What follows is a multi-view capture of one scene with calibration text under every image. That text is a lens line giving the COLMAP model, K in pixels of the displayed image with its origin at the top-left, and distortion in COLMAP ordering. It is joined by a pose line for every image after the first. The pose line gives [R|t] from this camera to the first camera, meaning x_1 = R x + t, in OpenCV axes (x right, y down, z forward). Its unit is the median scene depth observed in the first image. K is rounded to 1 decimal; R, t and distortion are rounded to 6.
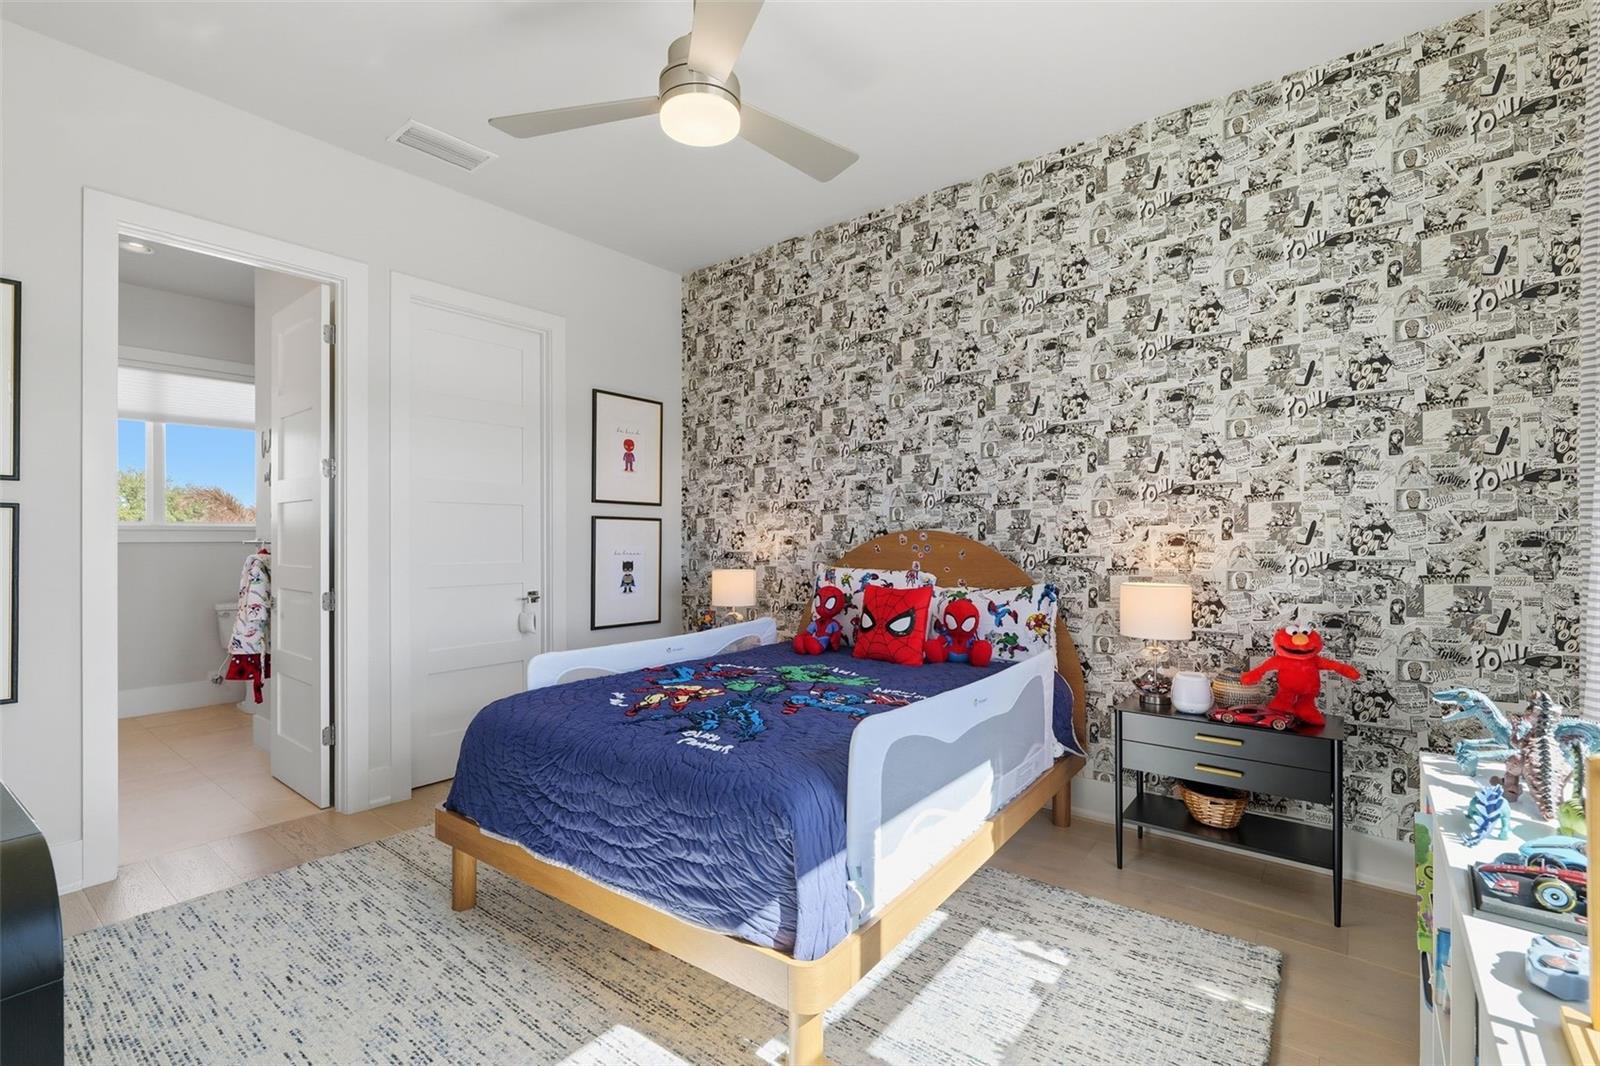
lens RADIAL K [[701.5, 0, 800.0], [0, 701.5, 533.0], [0, 0, 1]] dist [0.001750, 0.000113]
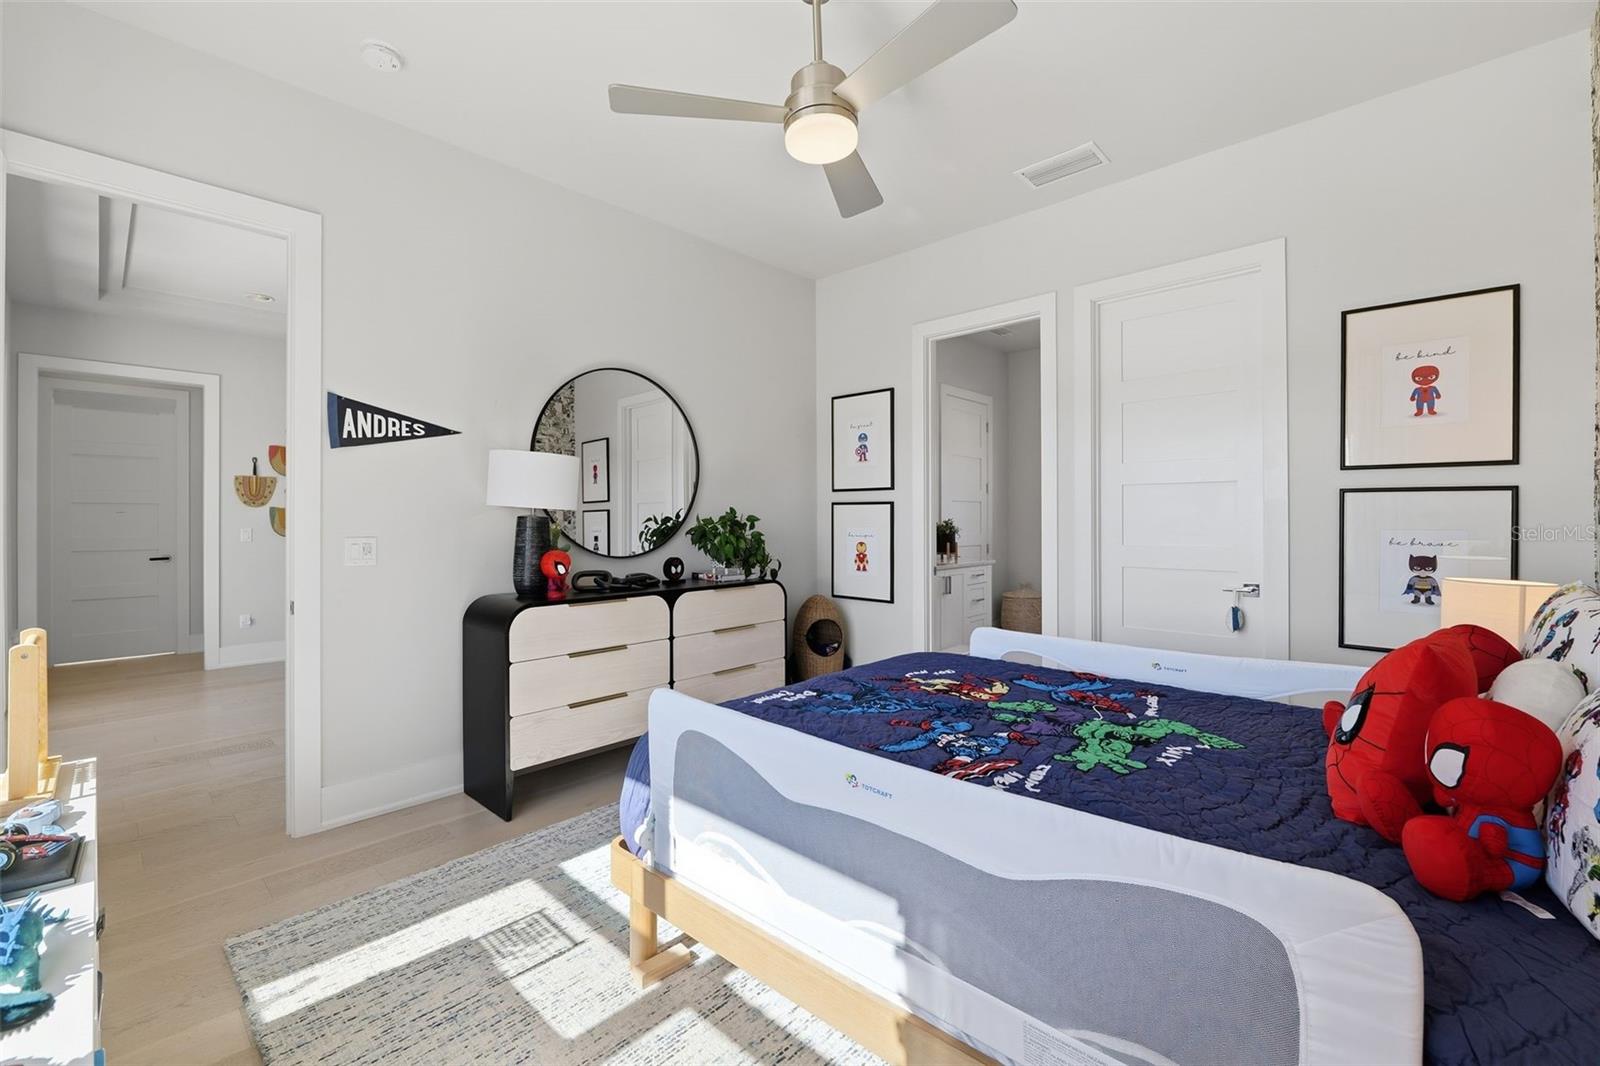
lens RADIAL K [[664.9, 0, 800.0], [0, 664.9, 533.0], [0, 0, 1]] dist [-0.013998, -0.000103]
pose [[-0.081911, 0.021412, -0.996410, 0.450841], [0.008077, 0.999751, 0.020820, 0.002285], [0.996607, -0.006343, -0.082064, 0.532943]]
